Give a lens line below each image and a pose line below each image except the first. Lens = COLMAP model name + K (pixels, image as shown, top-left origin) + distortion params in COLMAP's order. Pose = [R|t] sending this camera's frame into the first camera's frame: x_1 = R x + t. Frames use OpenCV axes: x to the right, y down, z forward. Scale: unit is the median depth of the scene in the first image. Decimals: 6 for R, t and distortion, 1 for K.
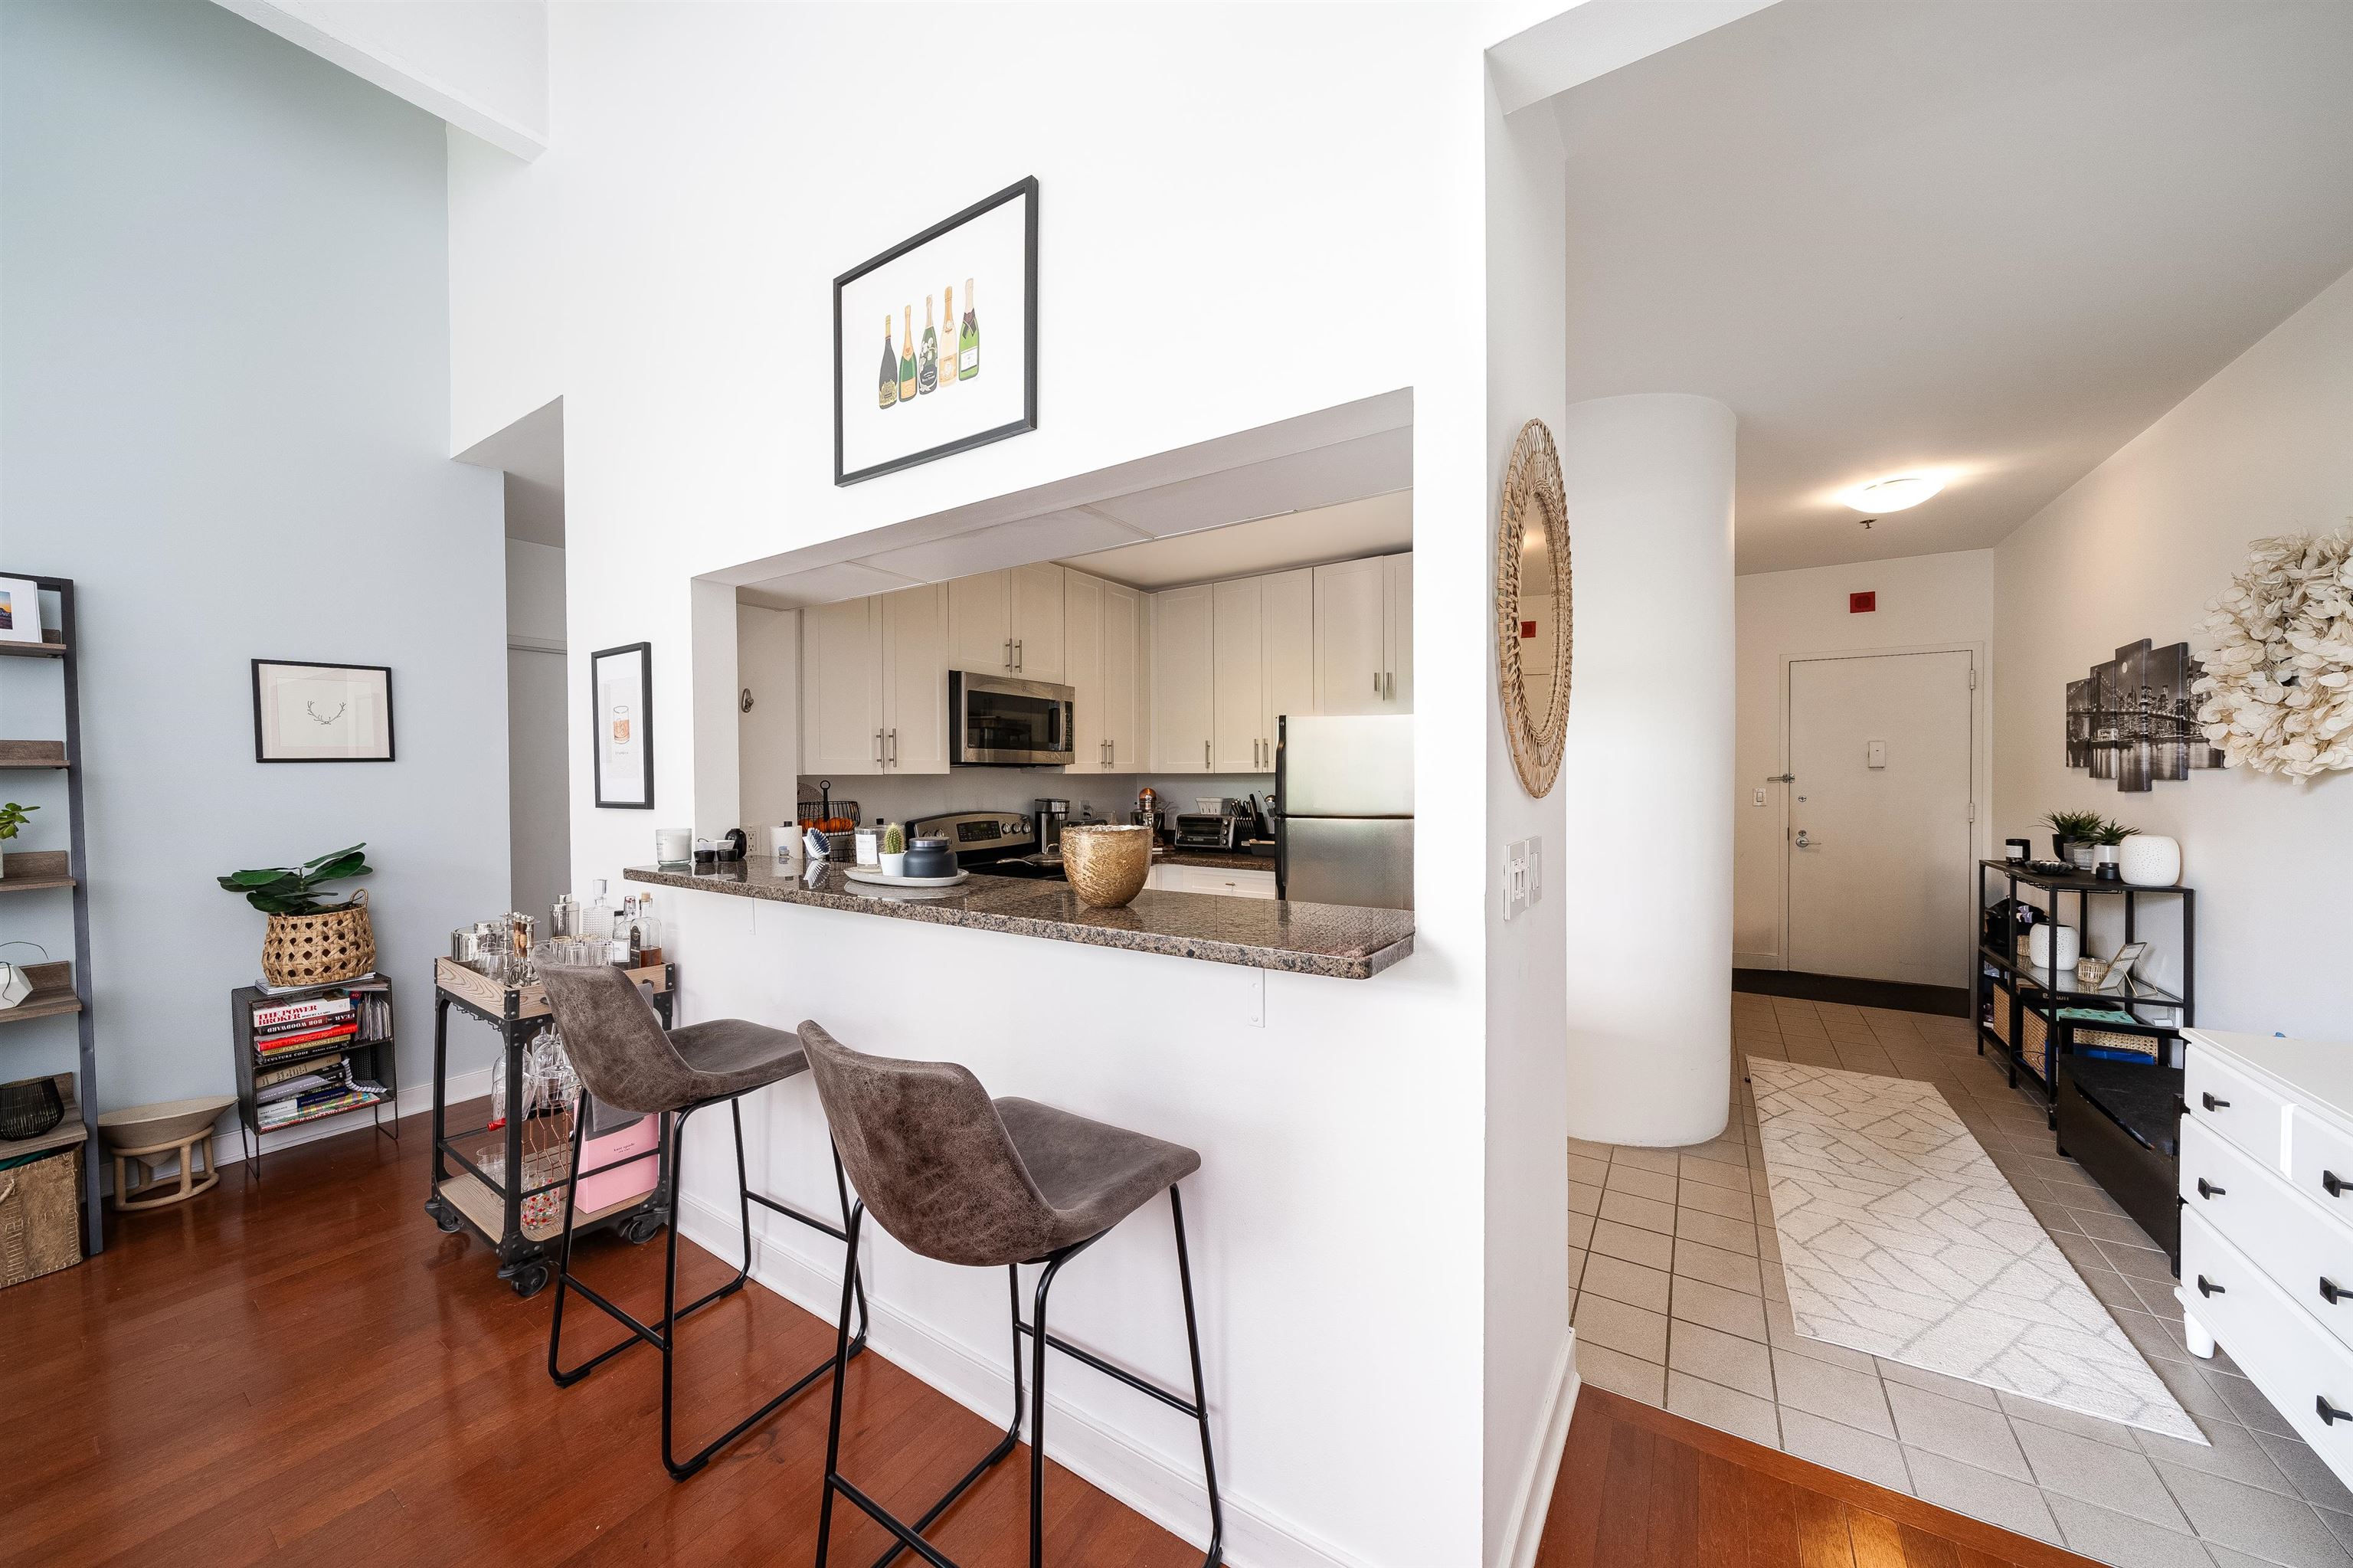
lens RADIAL K [[829.2, 0, 1183.5], [0, 829.2, 799.6], [0, 0, 1]] dist [-0.004226, -0.000845]
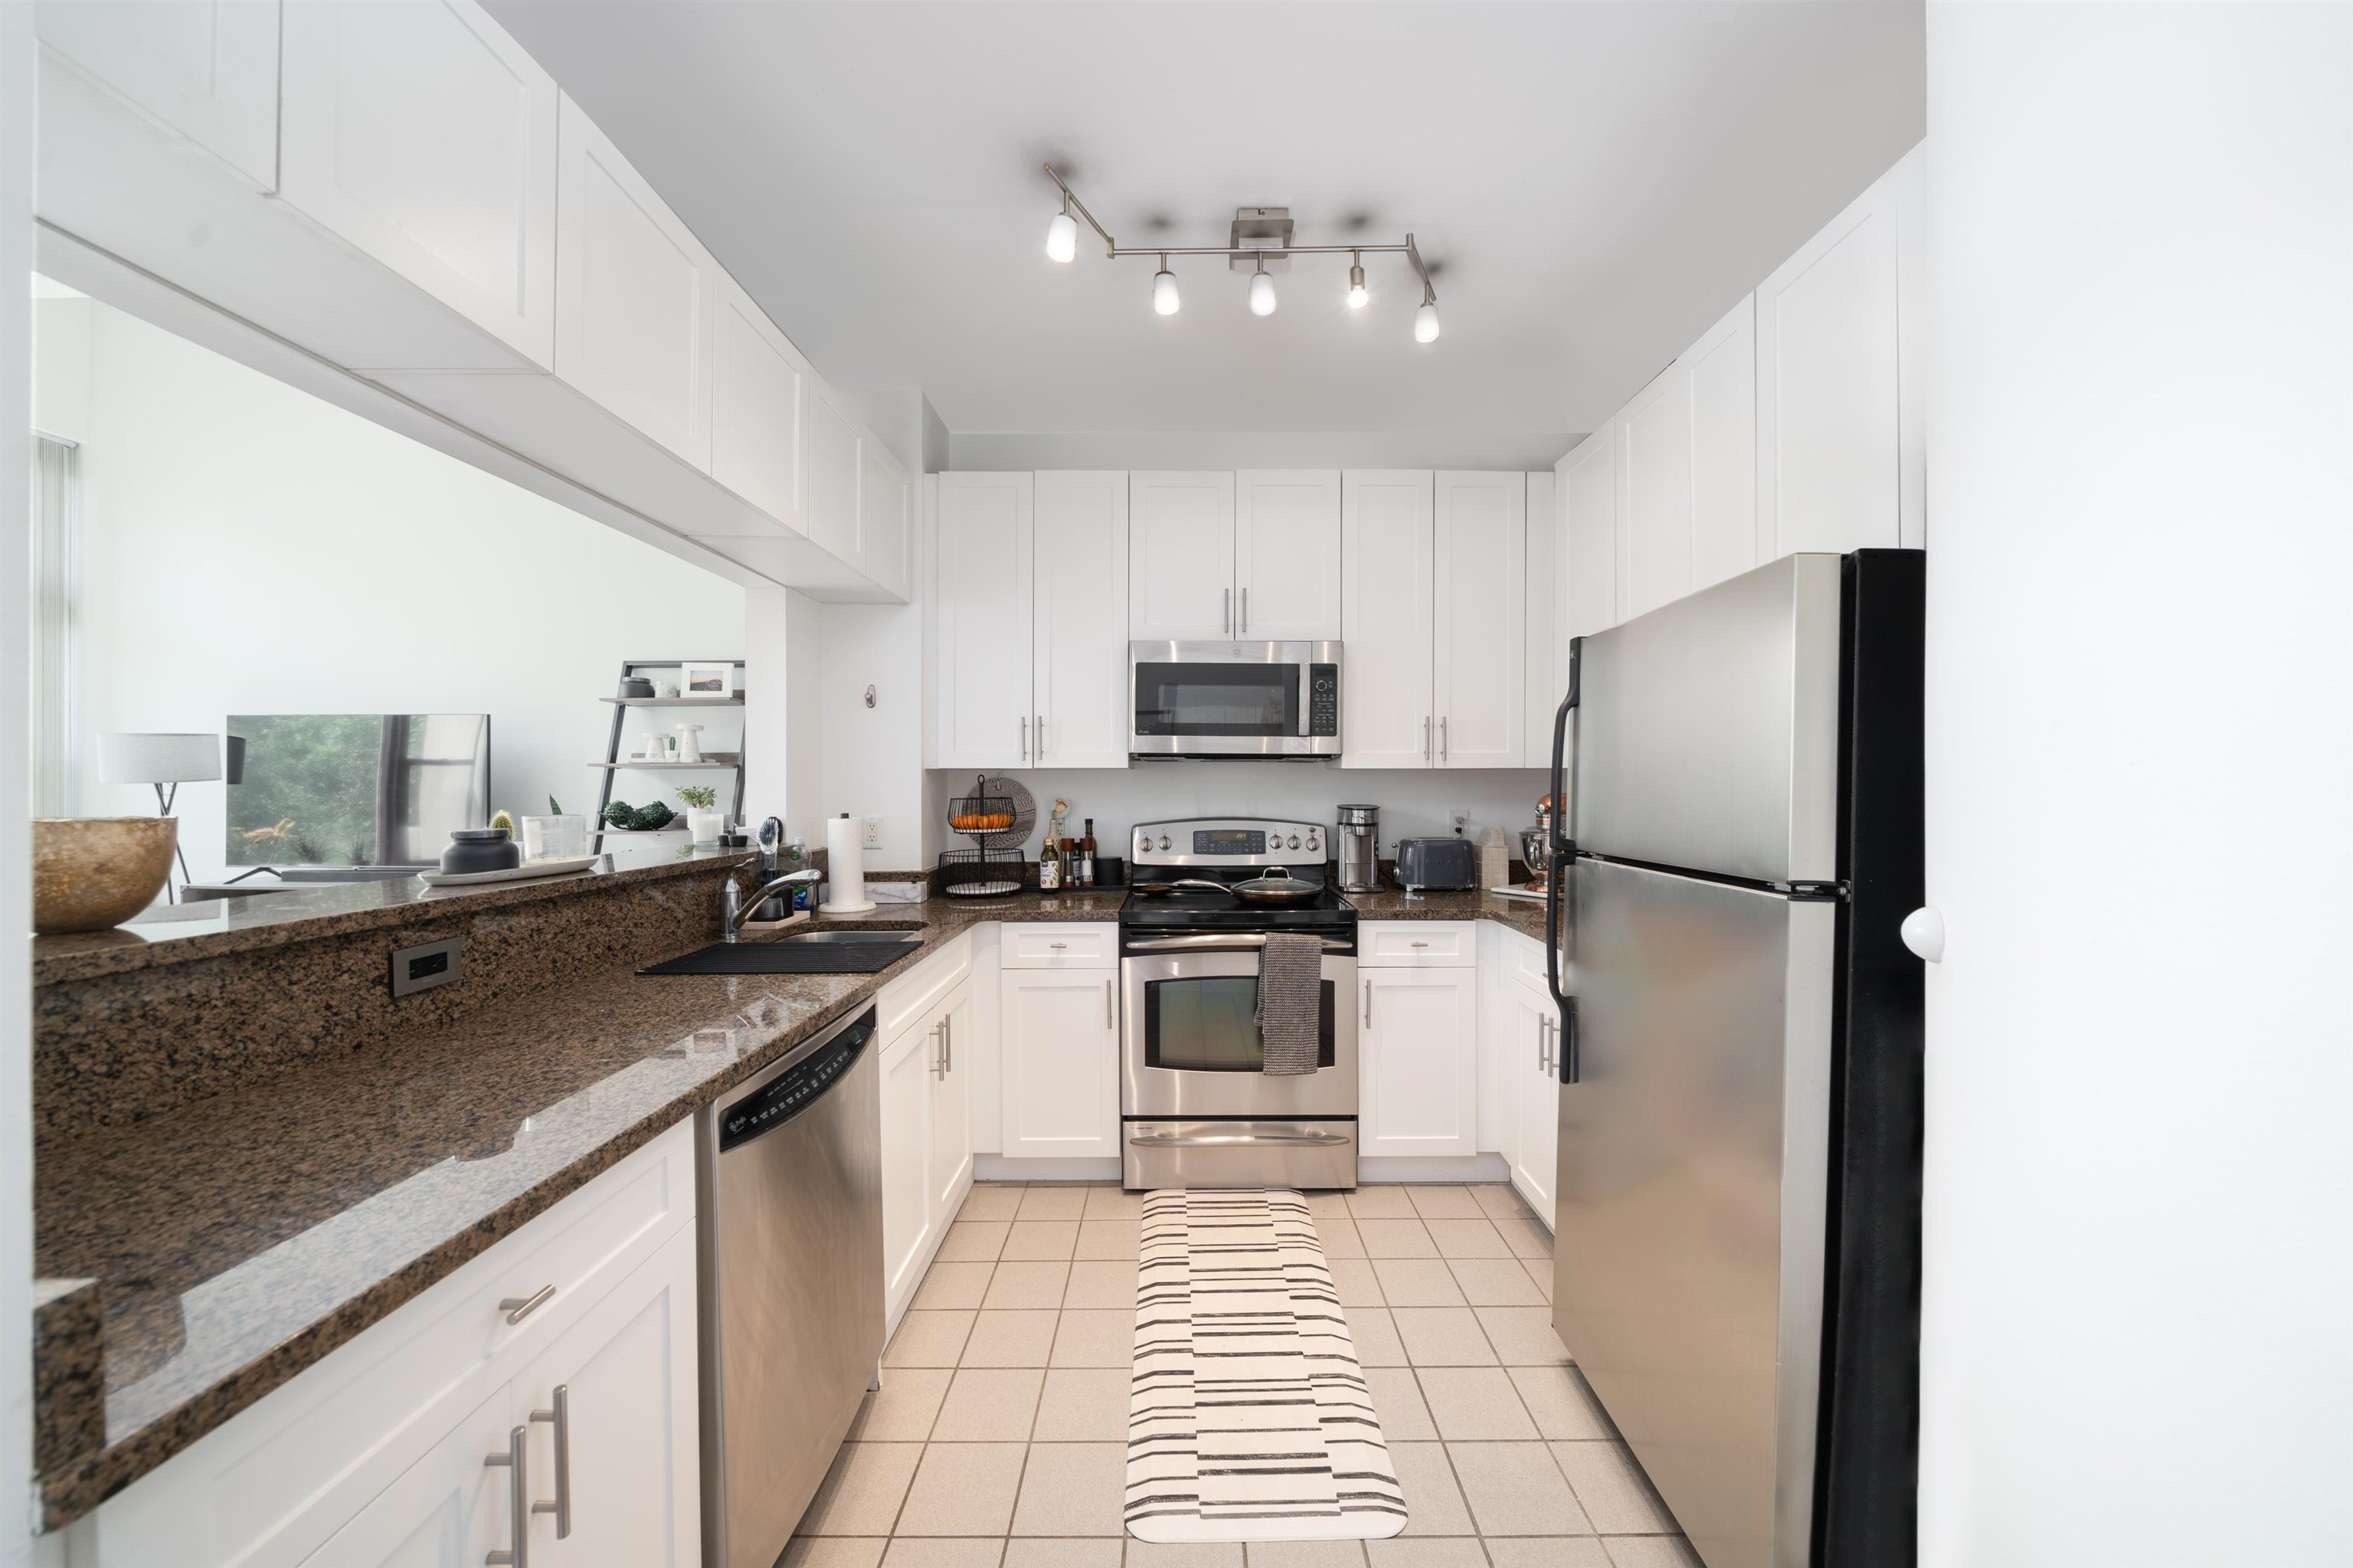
lens RADIAL K [[829.2, 0, 1171.5], [0, 829.2, 785.6], [0, 0, 1]] dist [-0.004226, -0.000845]
pose [[0.515347, 0.008089, -0.856943, 0.542617], [-0.030441, 0.999497, -0.008871, -0.009714], [0.856441, 0.030658, 0.515334, 0.748283]]
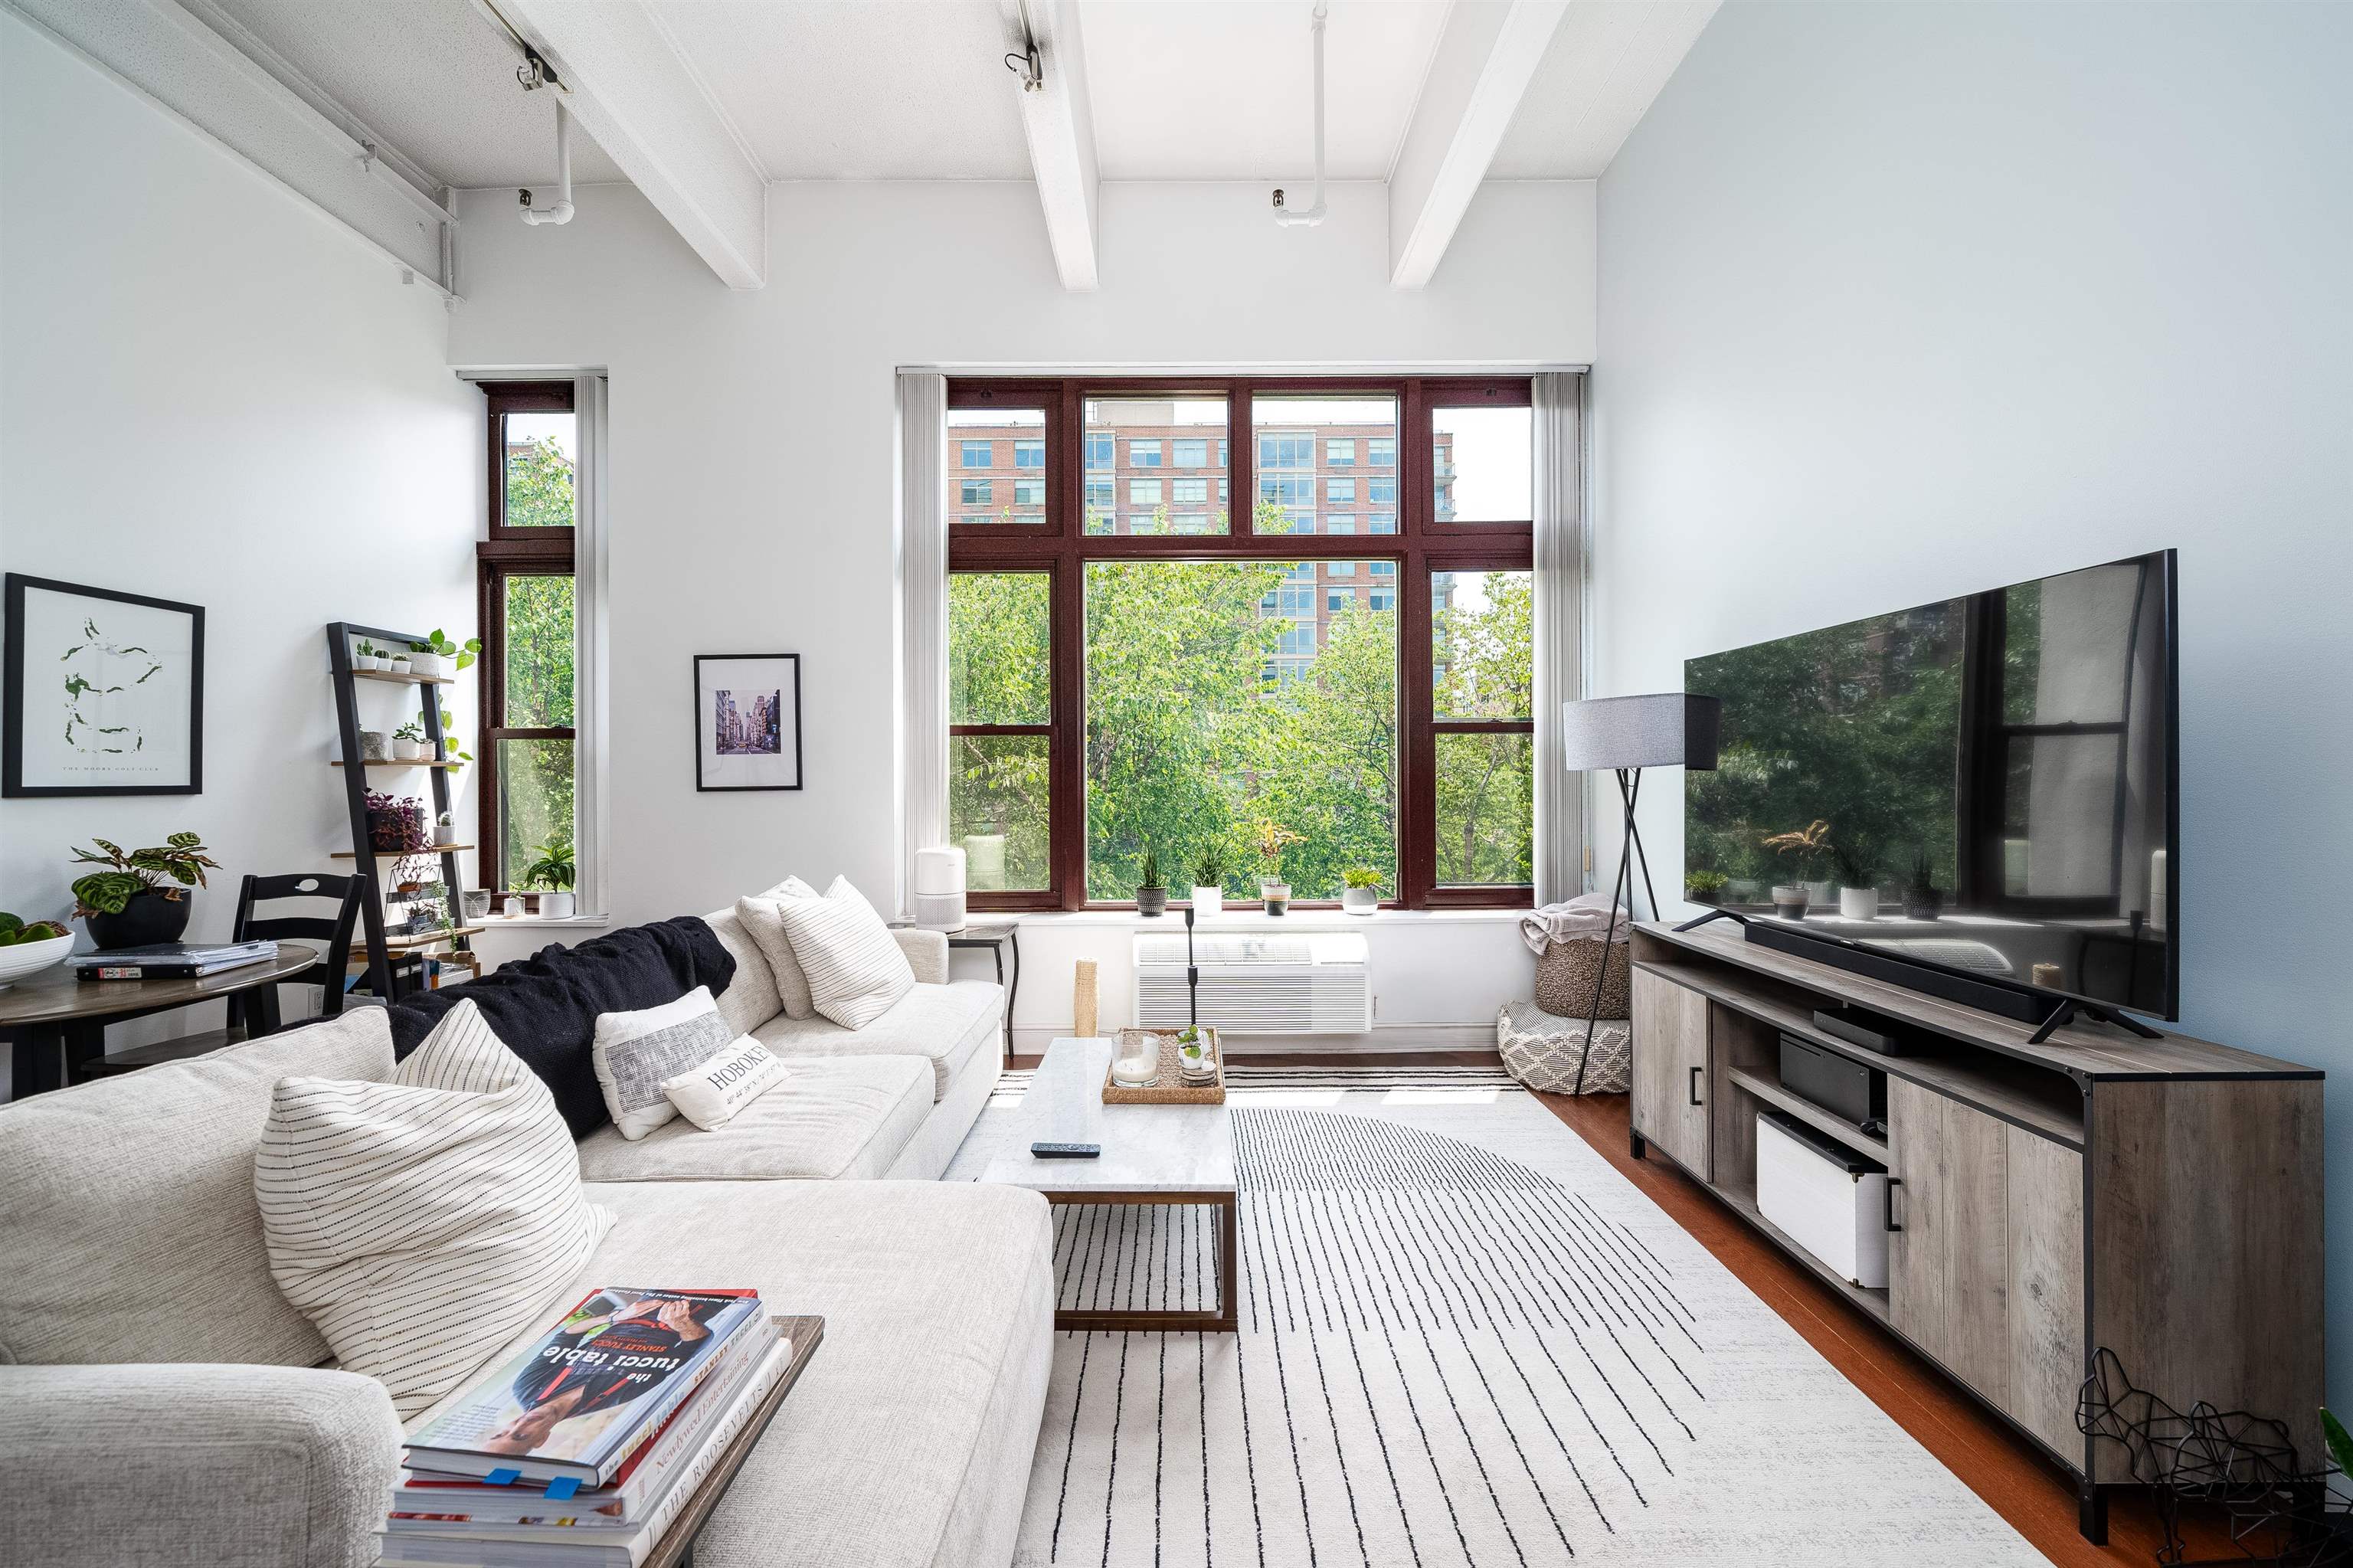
lens RADIAL K [[871.0, 0, 1171.8], [0, 871.0, 775.4], [0, 0, 1]] dist [-0.009644, 0.000443]
pose [[-0.846636, 0.011002, -0.532059, -0.603711], [-0.004573, 0.999599, 0.027946, 0.007940], [0.532153, 0.026094, -0.846246, 0.579700]]
